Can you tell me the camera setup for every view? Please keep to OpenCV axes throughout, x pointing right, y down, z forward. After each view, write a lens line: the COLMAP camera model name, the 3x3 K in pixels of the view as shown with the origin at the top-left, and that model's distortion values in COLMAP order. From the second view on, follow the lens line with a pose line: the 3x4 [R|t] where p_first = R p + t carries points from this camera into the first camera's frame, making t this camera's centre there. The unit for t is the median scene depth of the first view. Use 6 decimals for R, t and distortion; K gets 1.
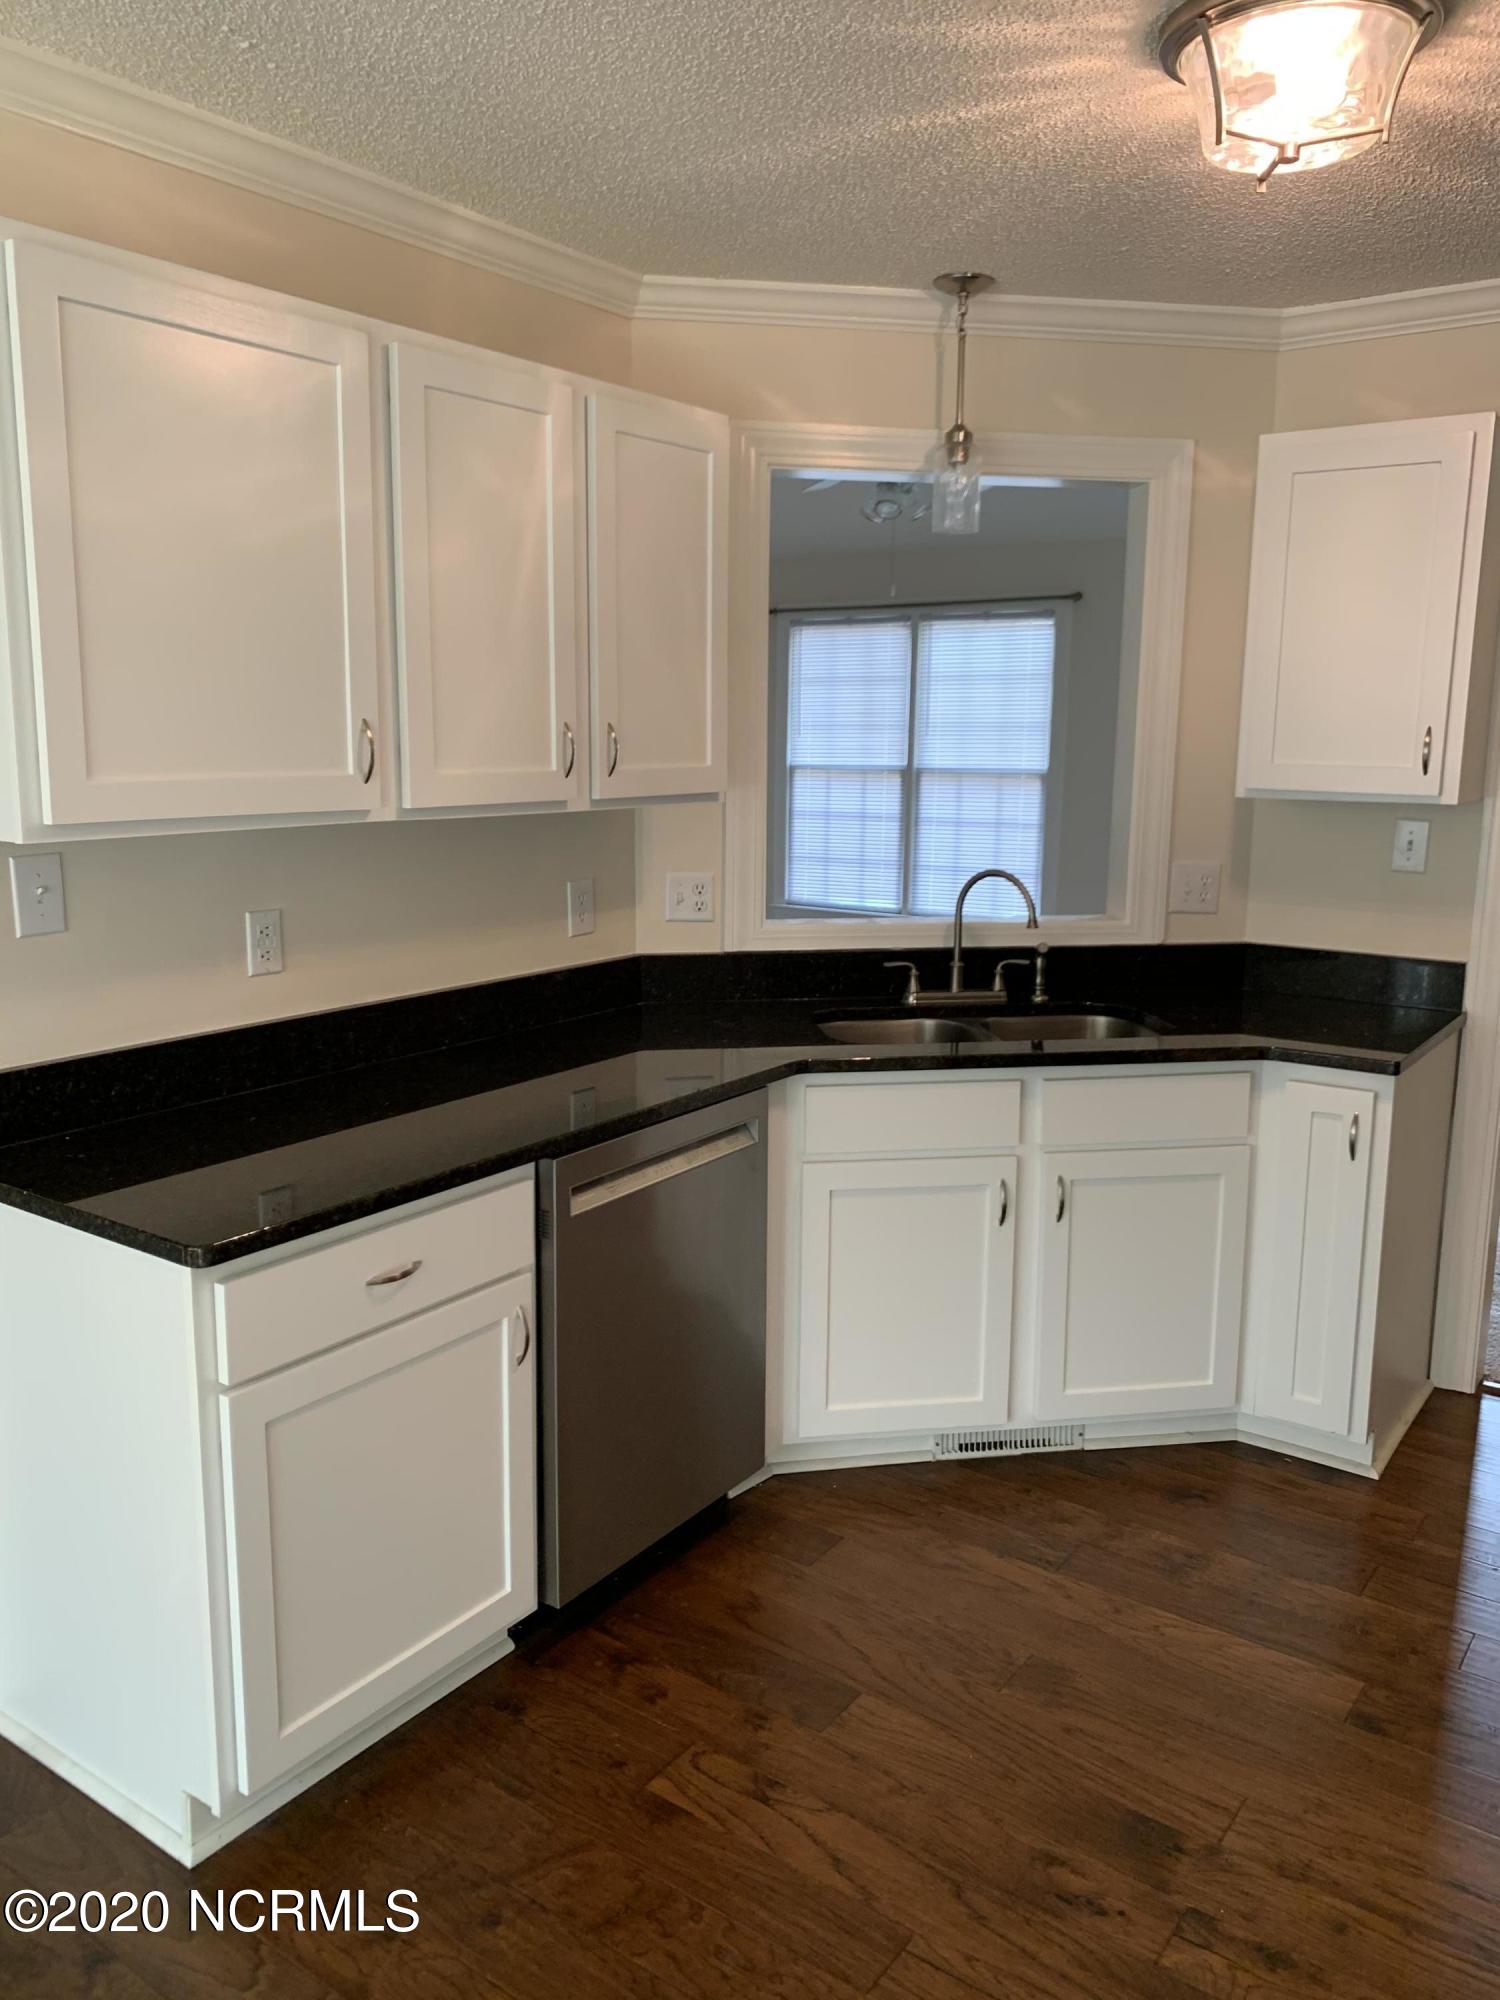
lens RADIAL K [[1541.0, 0, 750.0], [0, 1541.0, 1000.0], [0, 0, 1]] dist [0.048431, -0.071012]
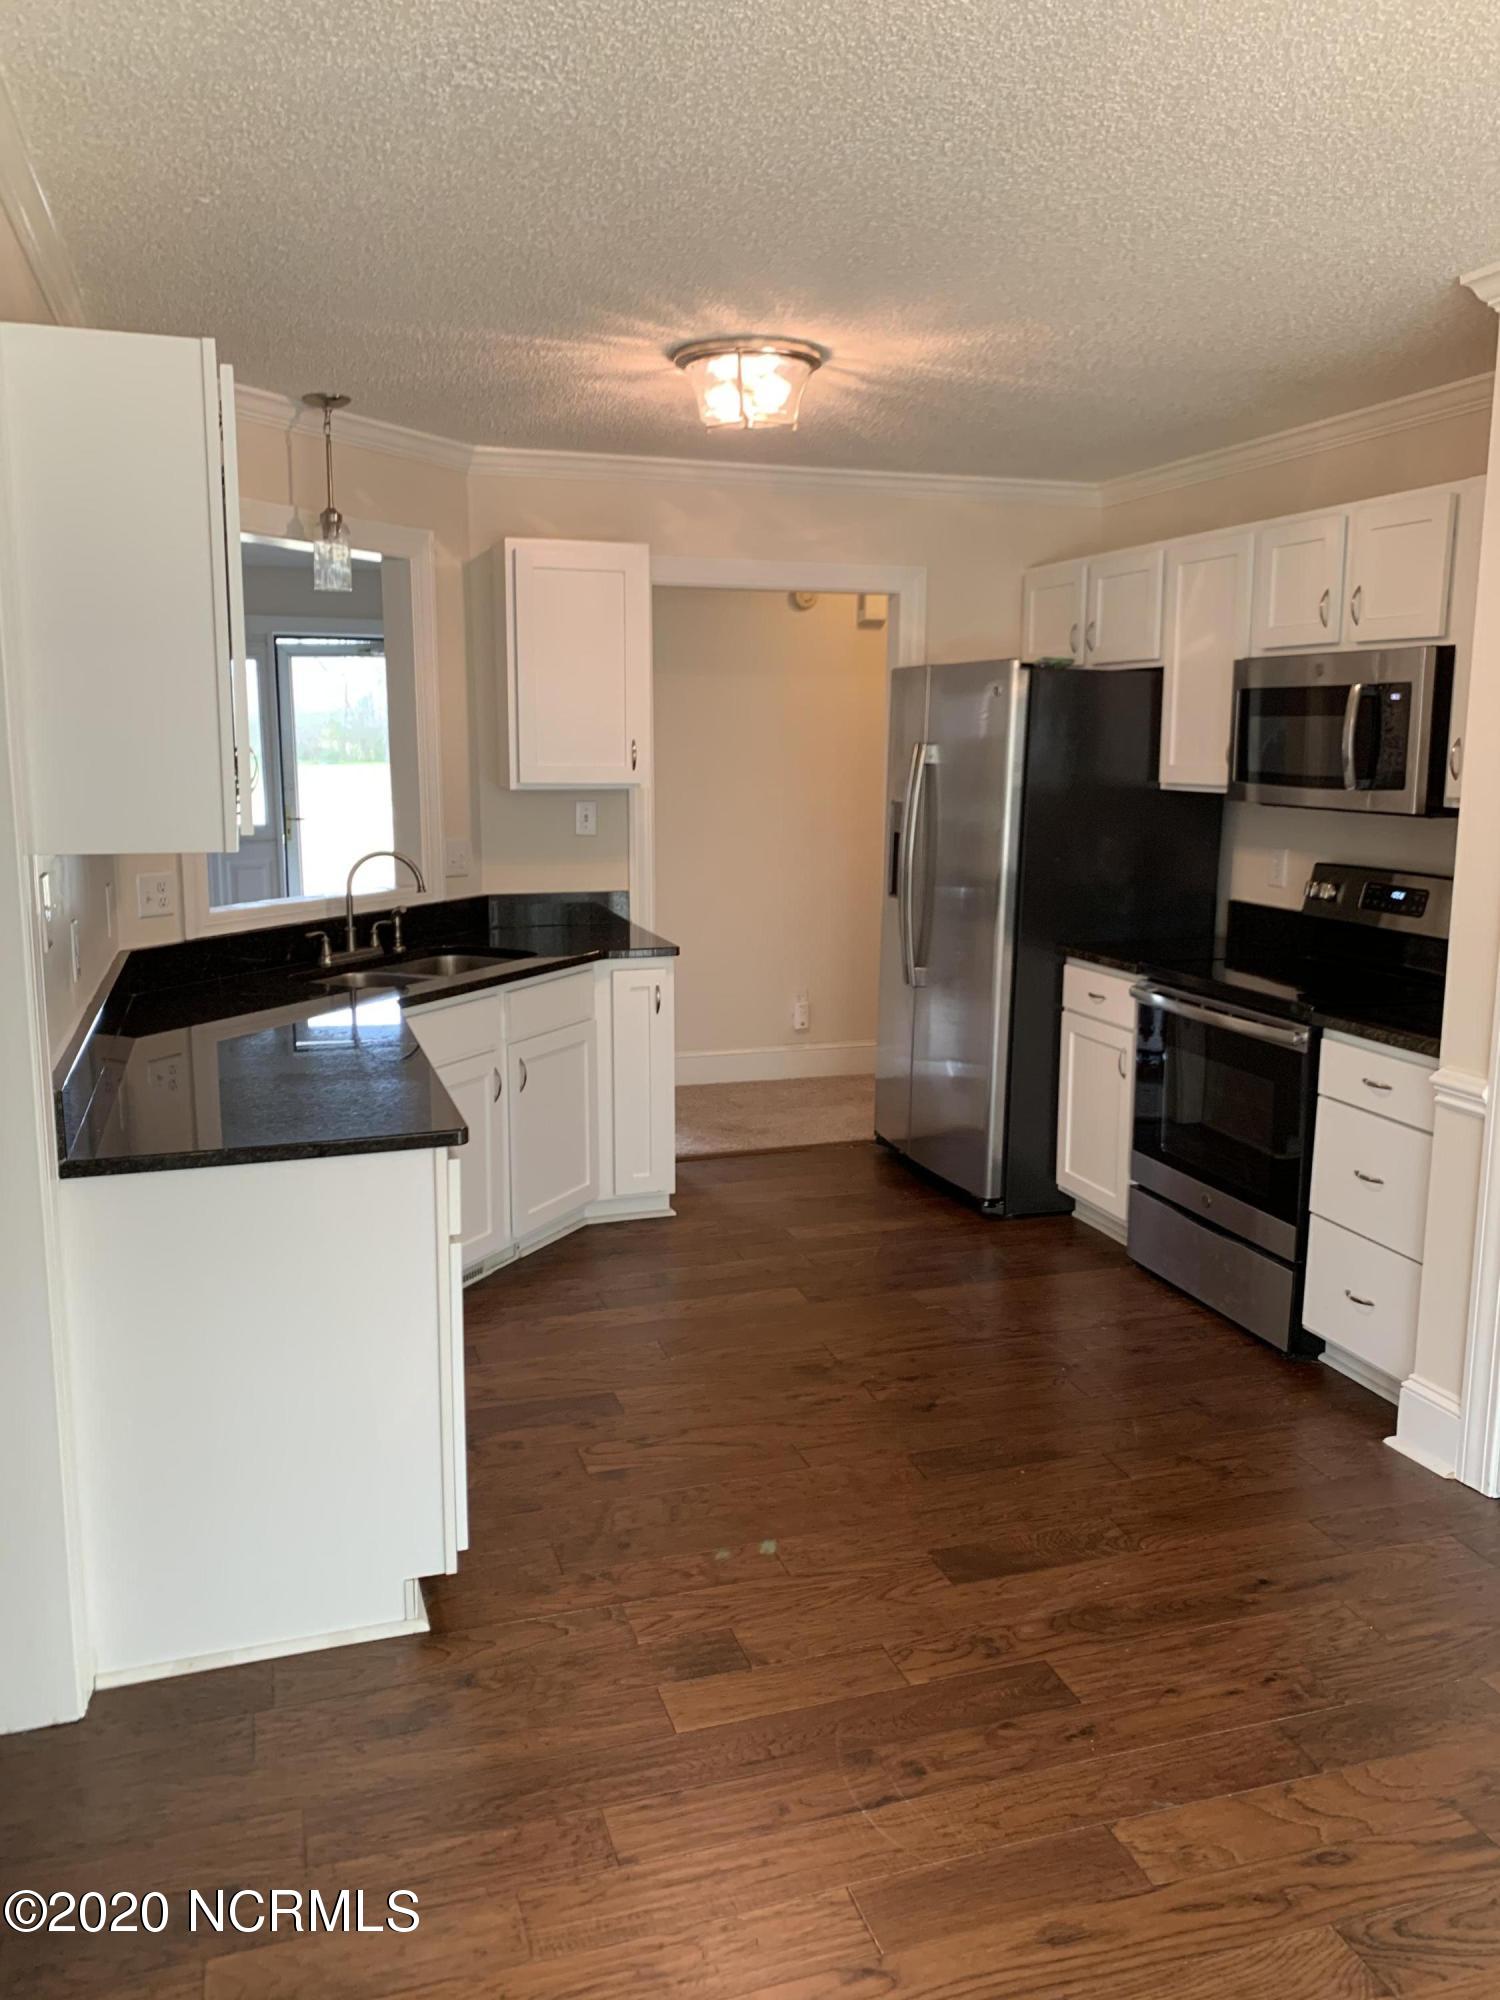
lens RADIAL K [[1541.0, 0, 750.0], [0, 1541.0, 1000.0], [0, 0, 1]] dist [0.048431, -0.071012]
pose [[0.583741, -0.143998, 0.799069, -0.738760], [0.146590, 0.986666, 0.070717, -0.007906], [-0.798598, 0.075855, 0.597066, -0.015879]]
